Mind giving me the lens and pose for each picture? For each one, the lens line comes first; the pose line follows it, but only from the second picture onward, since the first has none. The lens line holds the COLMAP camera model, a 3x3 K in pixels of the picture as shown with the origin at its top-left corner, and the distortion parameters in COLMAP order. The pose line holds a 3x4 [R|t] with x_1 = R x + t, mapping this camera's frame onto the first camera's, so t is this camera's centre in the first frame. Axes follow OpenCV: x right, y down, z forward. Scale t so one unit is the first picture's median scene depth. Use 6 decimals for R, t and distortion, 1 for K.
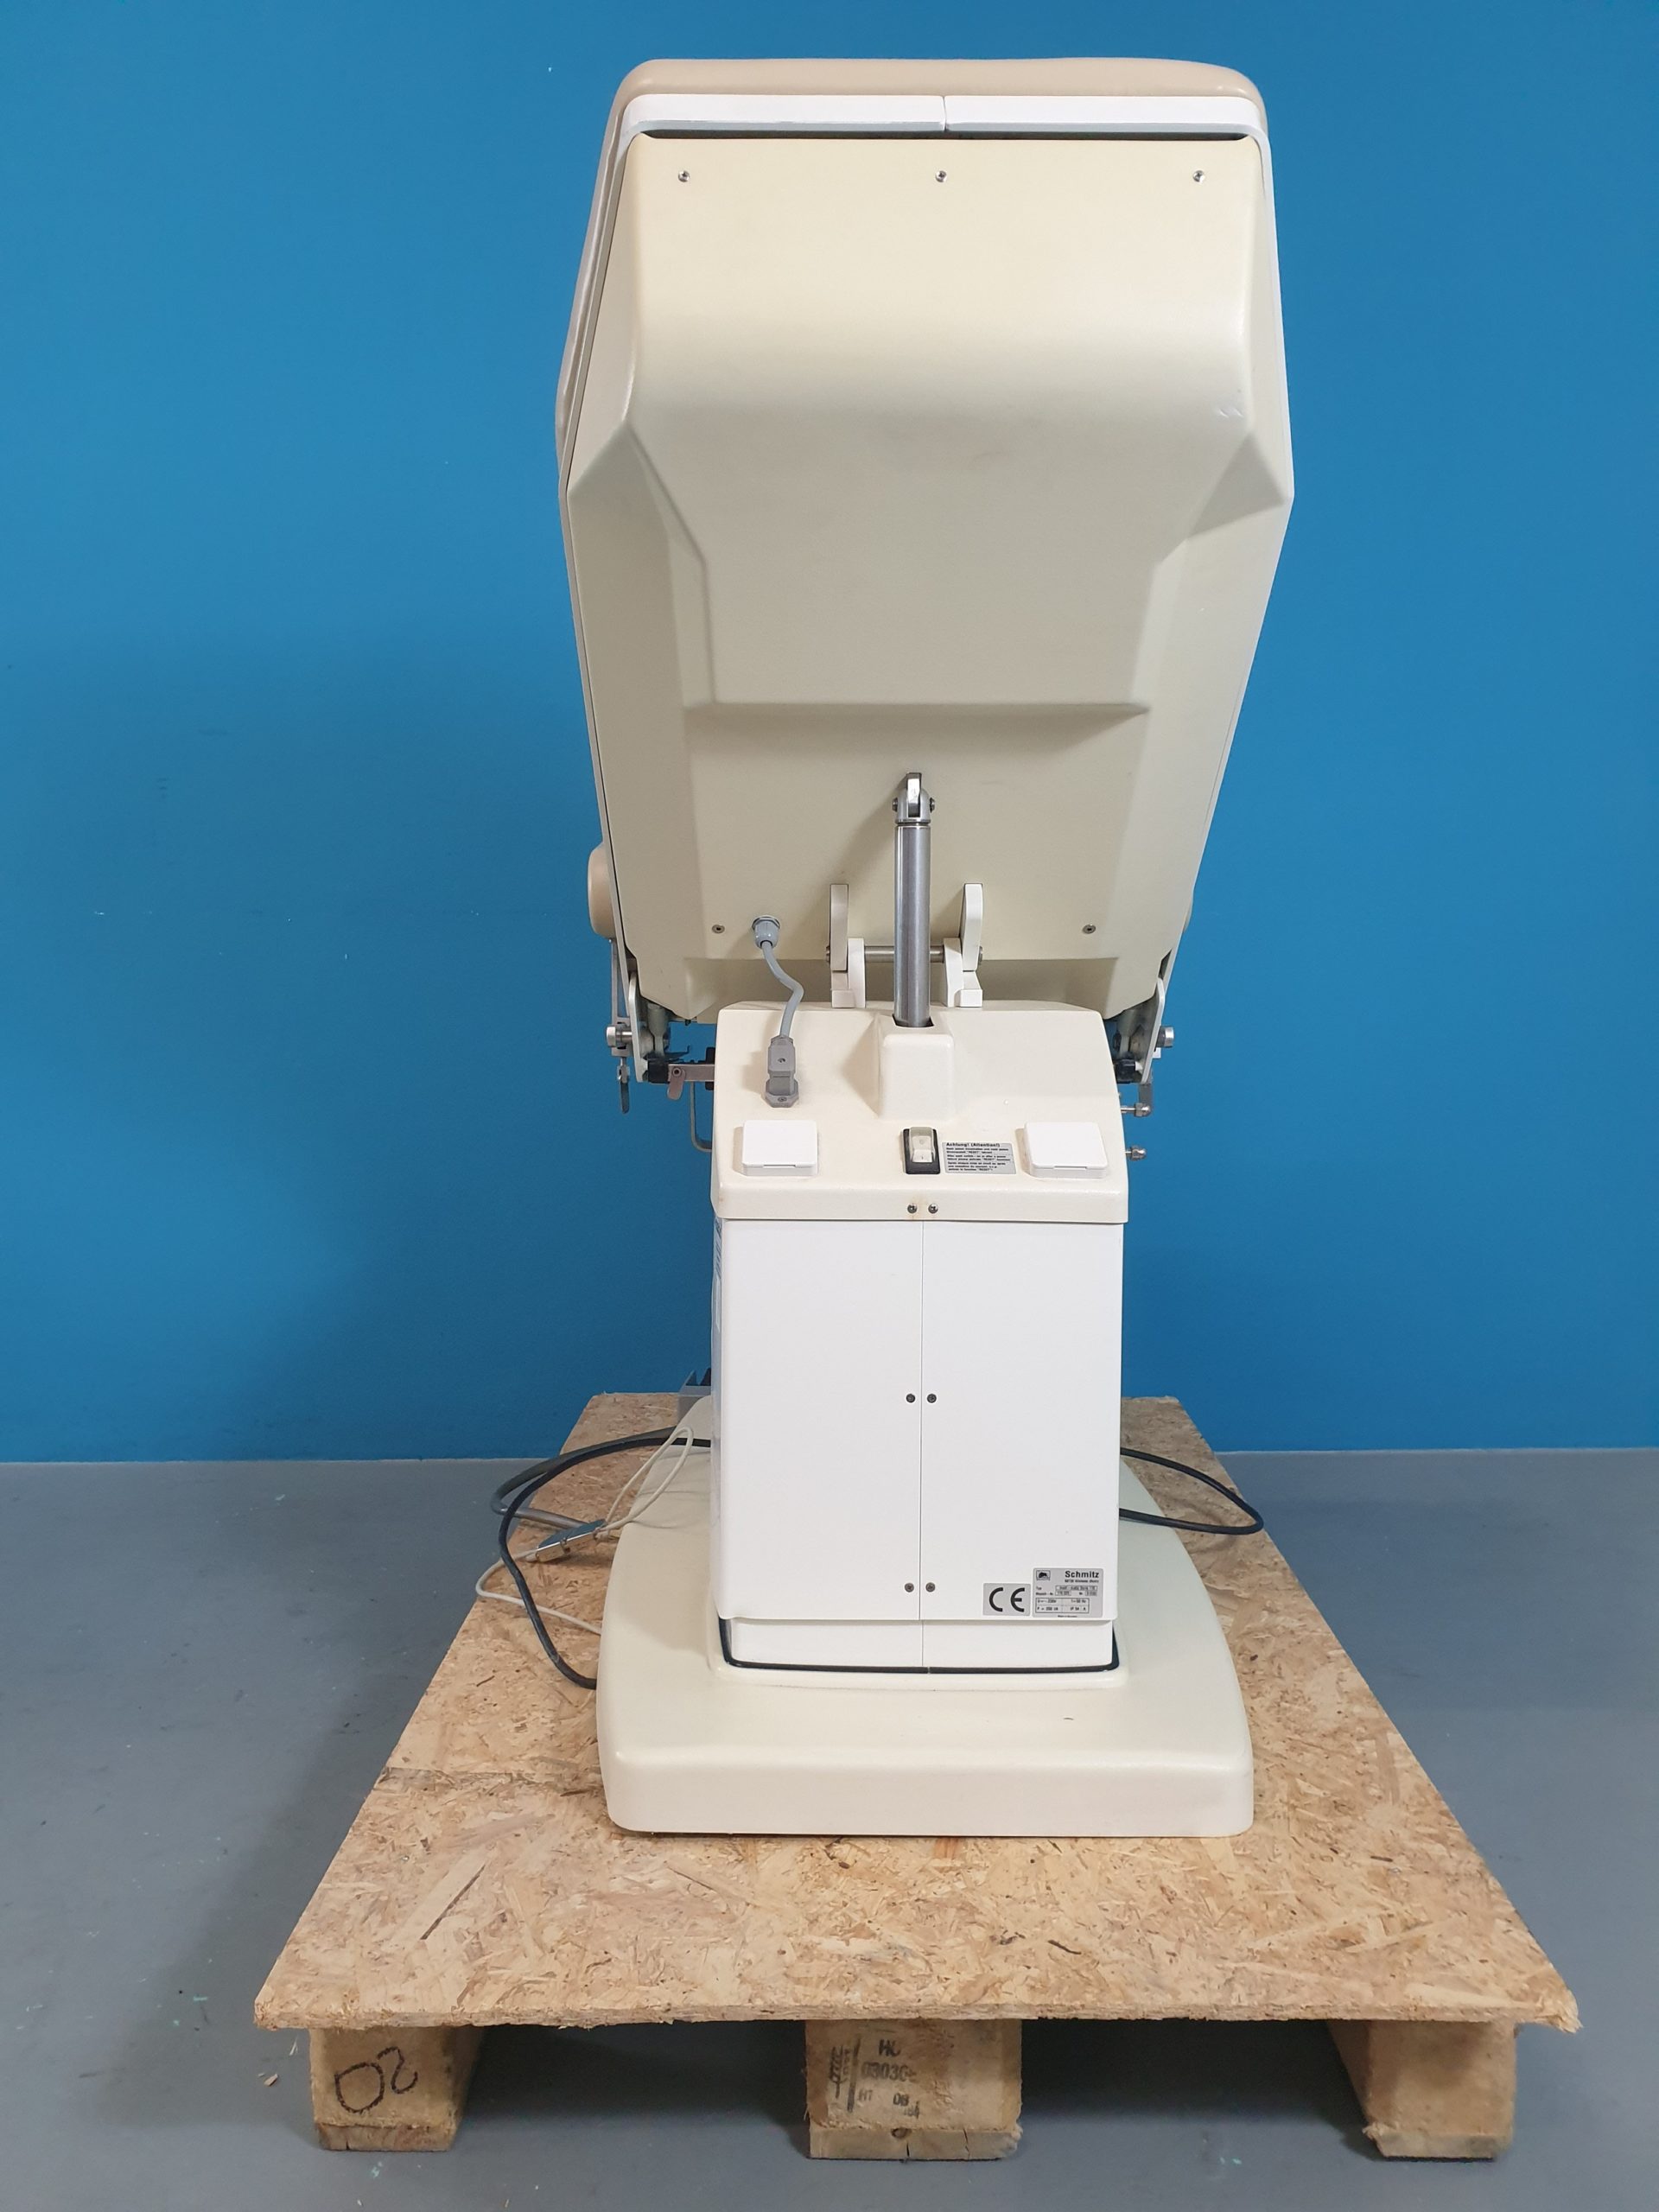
lens RADIAL K [[1681.3, 0, 826.9], [0, 1681.3, 1082.1], [0, 0, 1]] dist [0.010598, 0.008450]
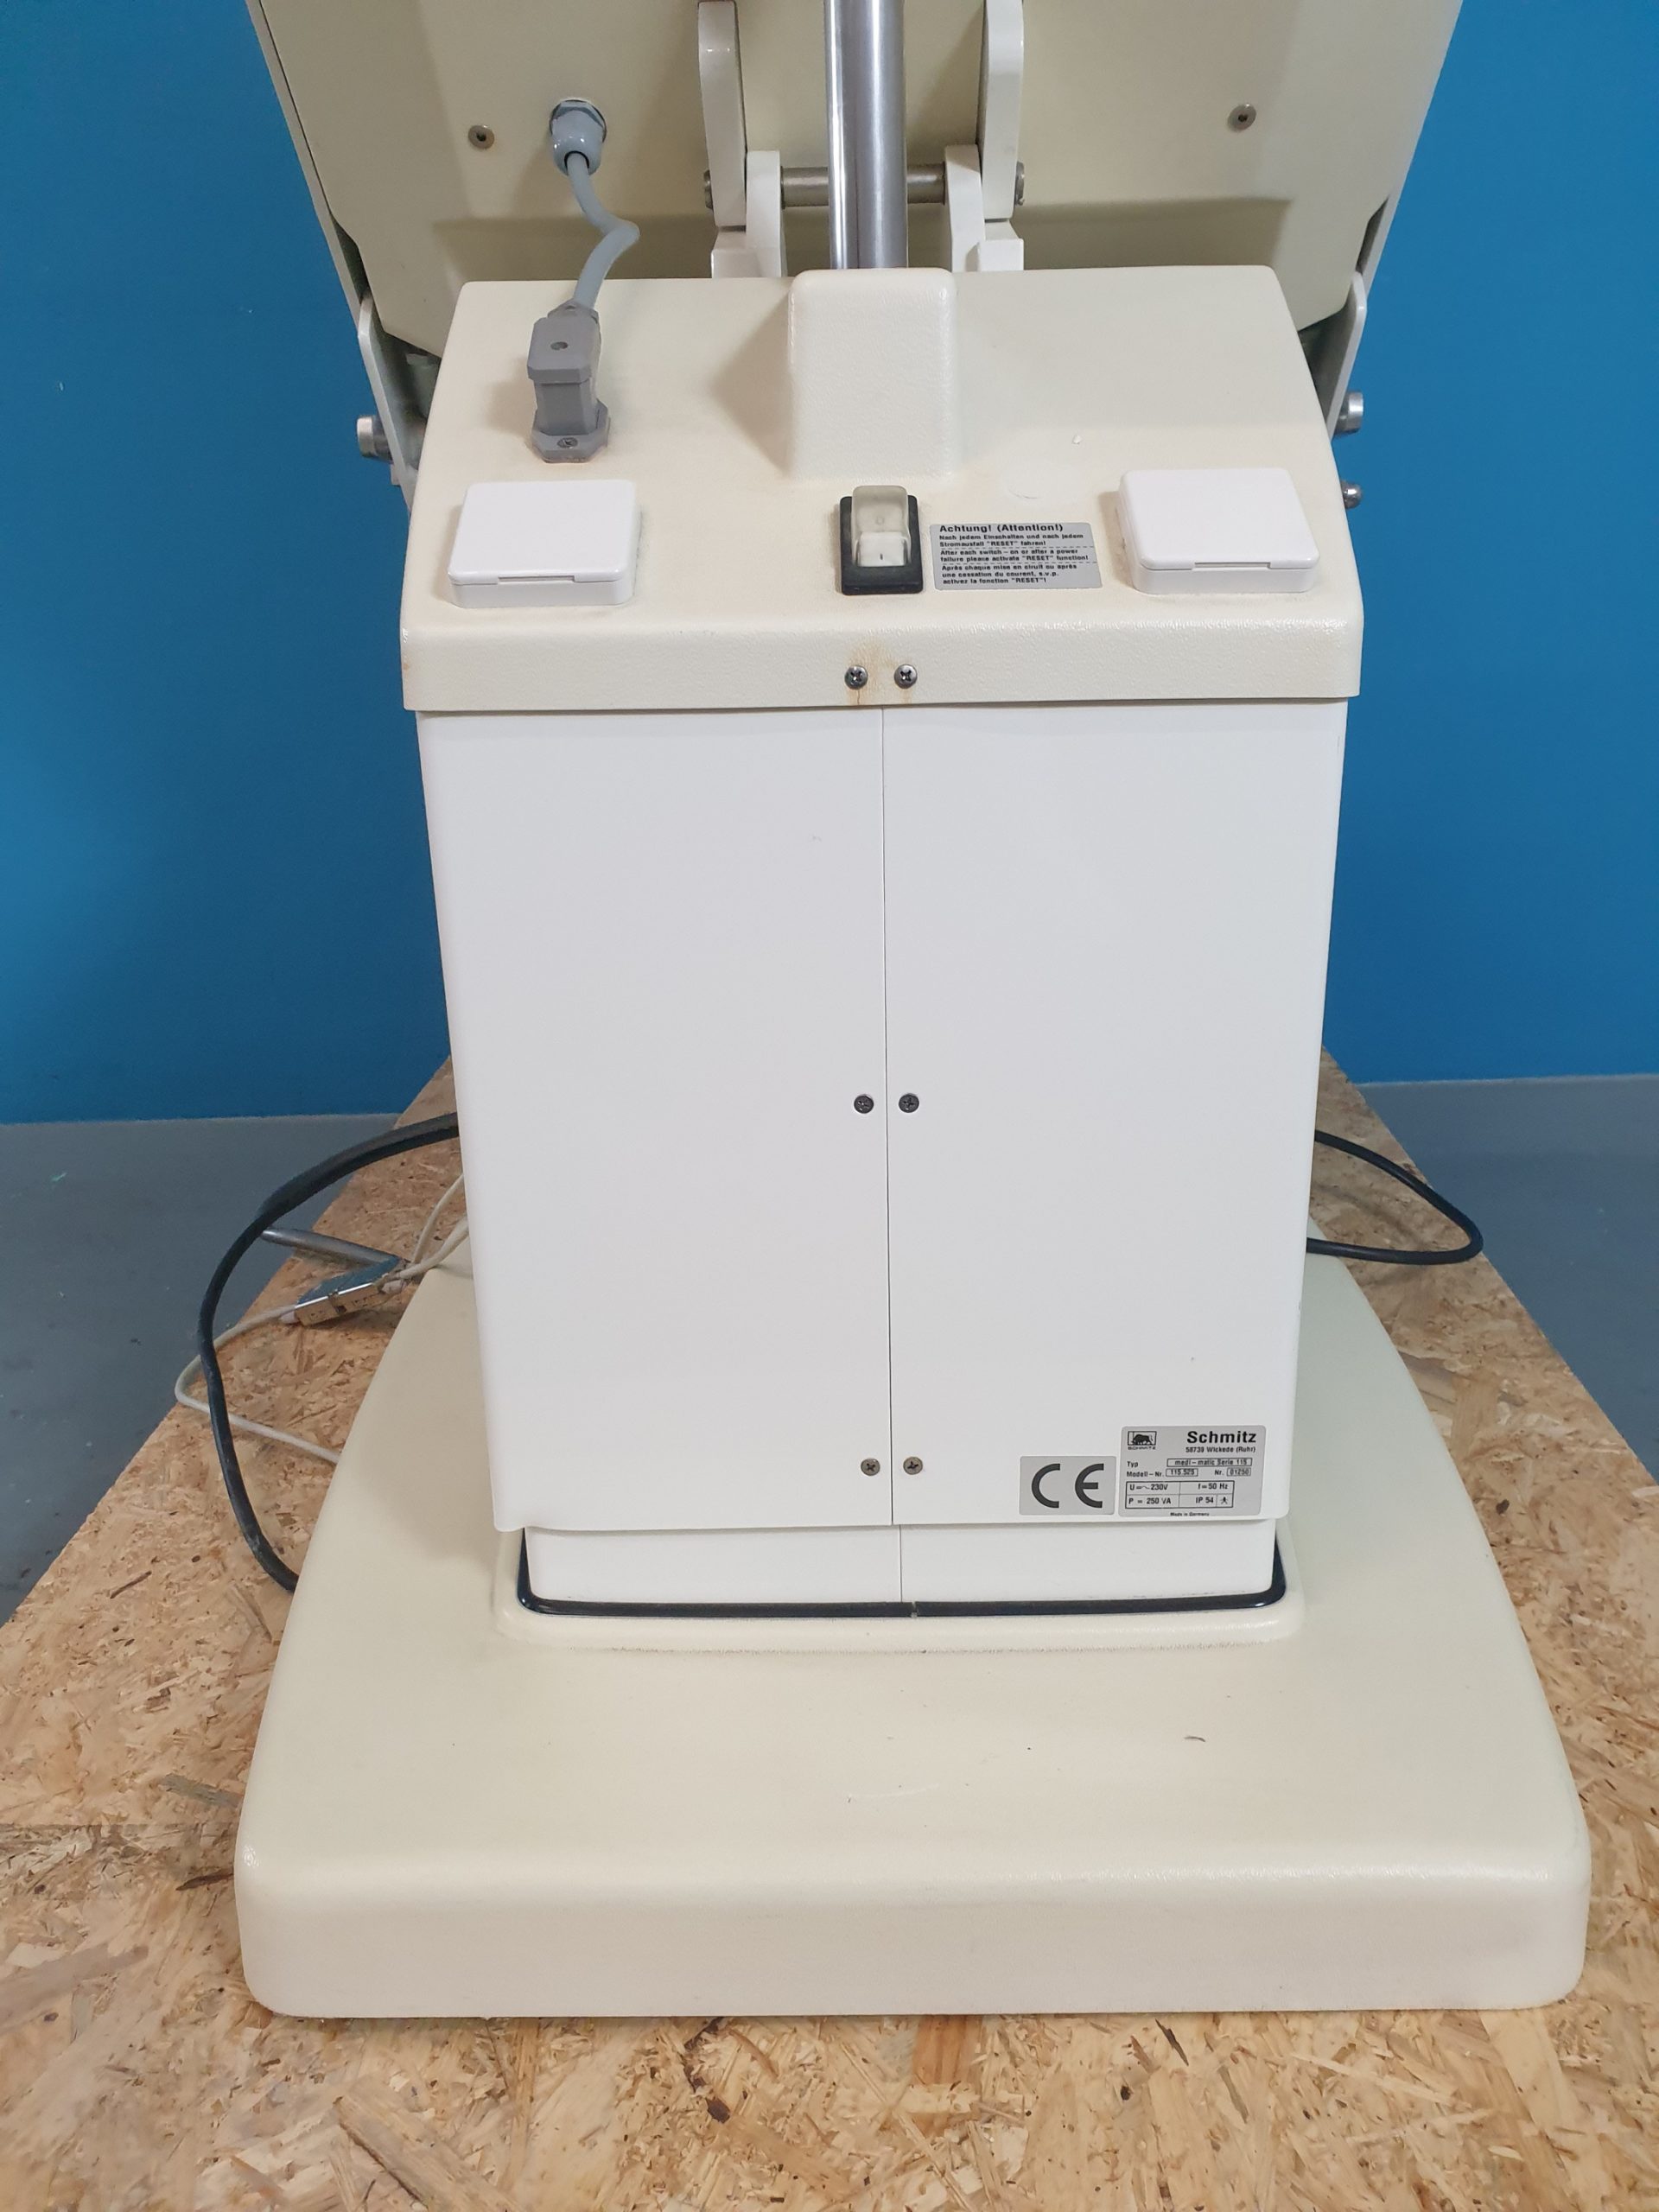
lens RADIAL K [[1681.3, 0, 817.1], [0, 1681.3, 1103.2], [0, 0, 1]] dist [0.010598, 0.008450]
pose [[0.999300, -0.020699, -0.031165, 0.050454], [0.027928, 0.967000, 0.253240, 0.069439], [0.024895, -0.253934, 0.966901, 0.542649]]
